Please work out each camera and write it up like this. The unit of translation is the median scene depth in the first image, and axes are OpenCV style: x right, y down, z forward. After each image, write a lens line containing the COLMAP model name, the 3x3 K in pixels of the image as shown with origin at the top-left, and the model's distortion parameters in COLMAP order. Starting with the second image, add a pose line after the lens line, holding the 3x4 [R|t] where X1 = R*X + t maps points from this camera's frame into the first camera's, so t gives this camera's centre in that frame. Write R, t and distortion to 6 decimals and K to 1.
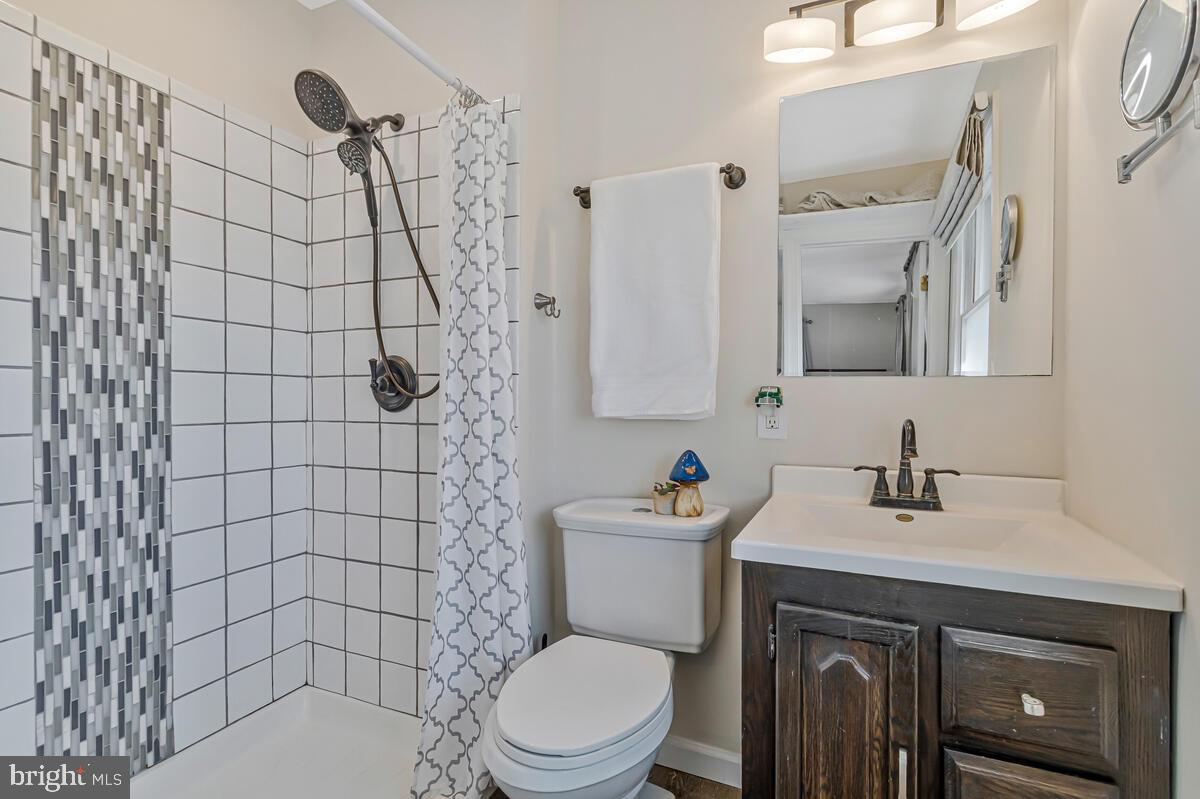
lens RADIAL K [[570.9, 0, 597.5], [0, 570.9, 405.0], [0, 0, 1]] dist [0.004477, 0.000557]
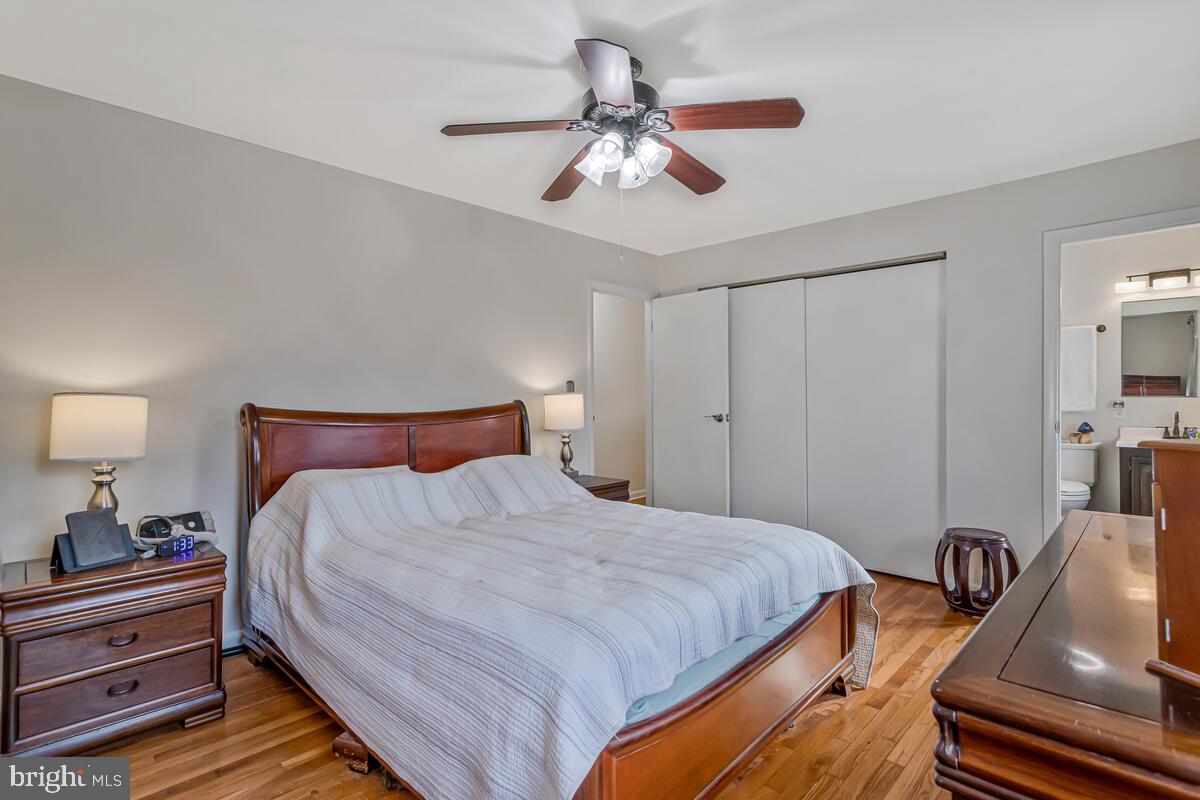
lens RADIAL K [[570.9, 0, 604.3], [0, 570.9, 394.7], [0, 0, 1]] dist [0.004477, 0.000557]
pose [[0.943325, -0.005121, -0.331831, -1.252082], [-0.000127, 0.999875, -0.015793, -0.015633], [0.331871, 0.014940, 0.943207, -2.742758]]
